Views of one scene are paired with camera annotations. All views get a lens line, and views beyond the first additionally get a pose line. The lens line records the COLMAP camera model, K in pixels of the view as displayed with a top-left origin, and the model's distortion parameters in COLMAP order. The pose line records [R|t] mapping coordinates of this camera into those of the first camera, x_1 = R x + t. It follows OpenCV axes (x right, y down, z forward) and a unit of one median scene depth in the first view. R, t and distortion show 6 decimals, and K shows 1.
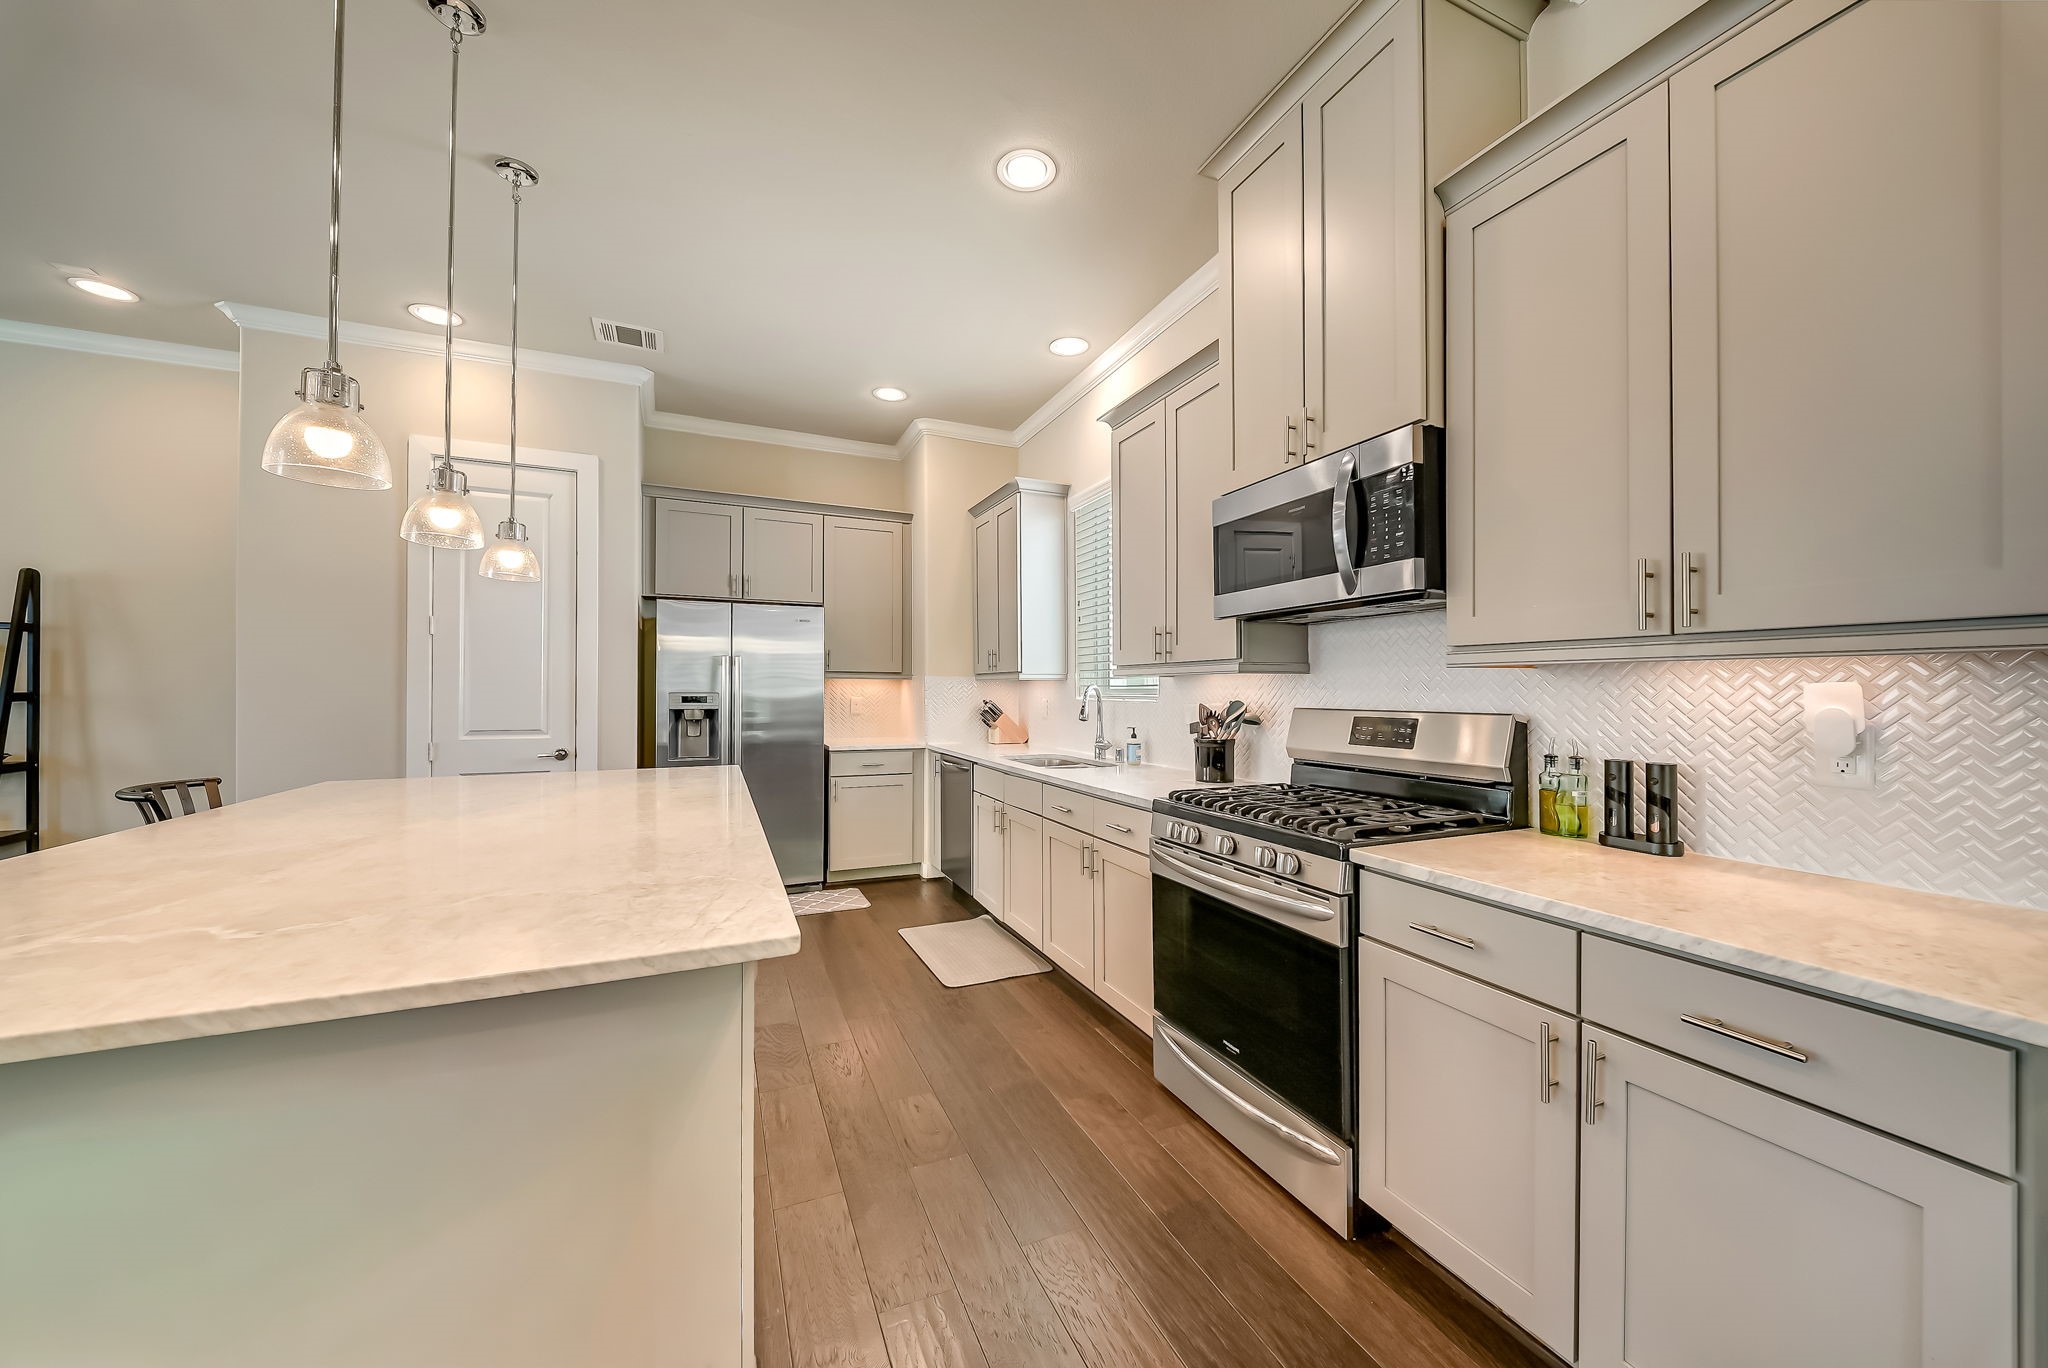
lens RADIAL K [[732.5, 0, 1024.0], [0, 732.5, 684.0], [0, 0, 1]] dist [0.000426, -0.000049]
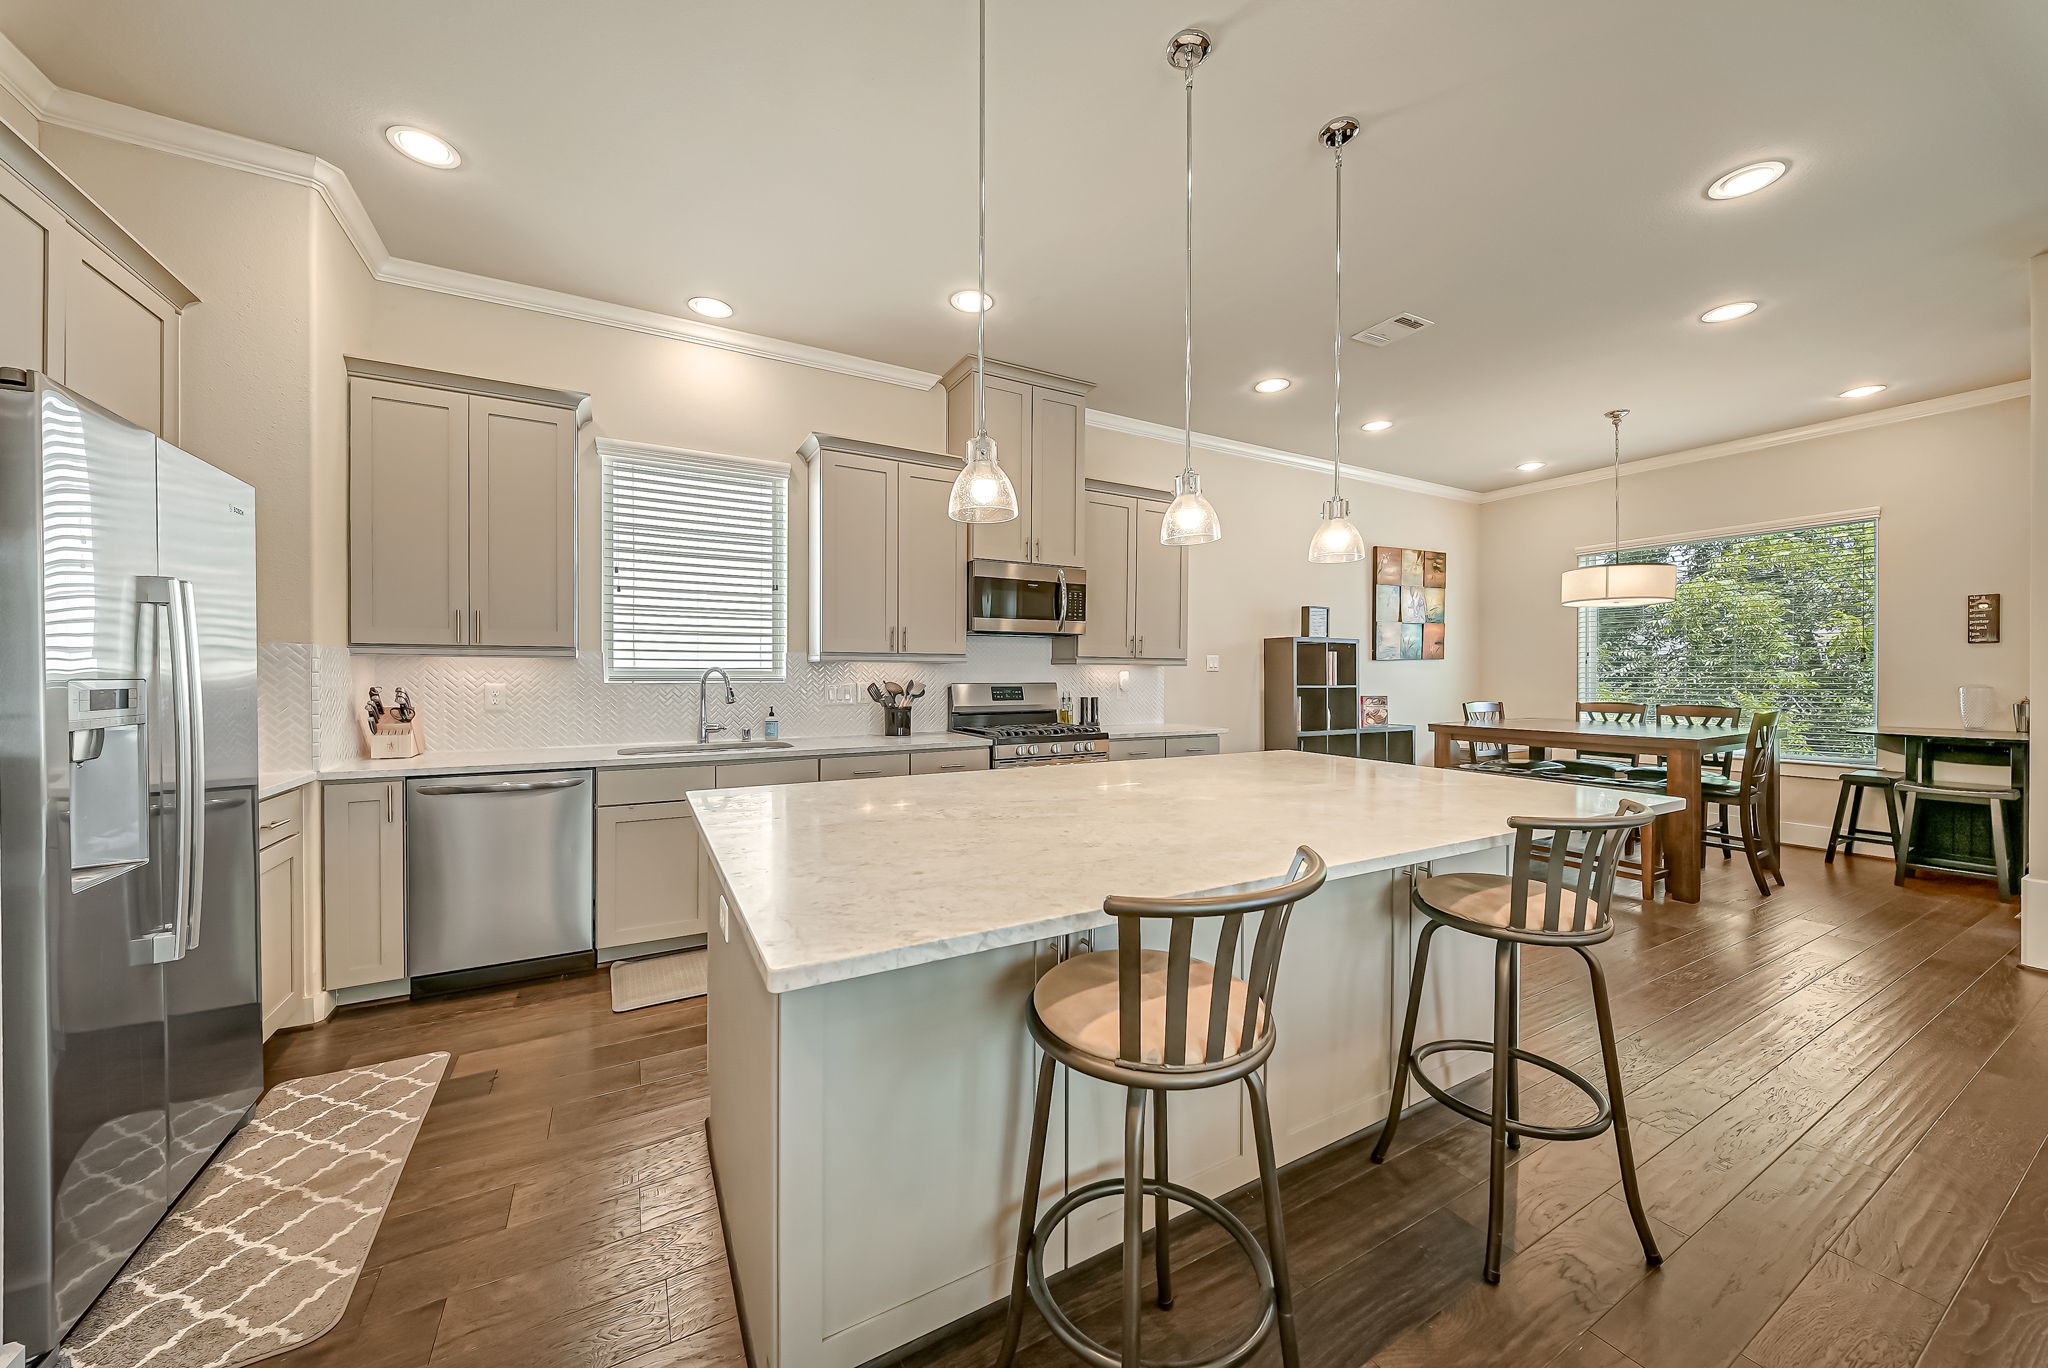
lens RADIAL K [[732.5, 0, 1024.0], [0, 732.5, 684.0], [0, 0, 1]] dist [0.000426, -0.000049]
pose [[-0.099052, -0.006295, 0.995062, -1.471566], [-0.009225, 0.999943, 0.005408, 0.023569], [-0.995040, -0.008643, -0.099104, 1.096052]]
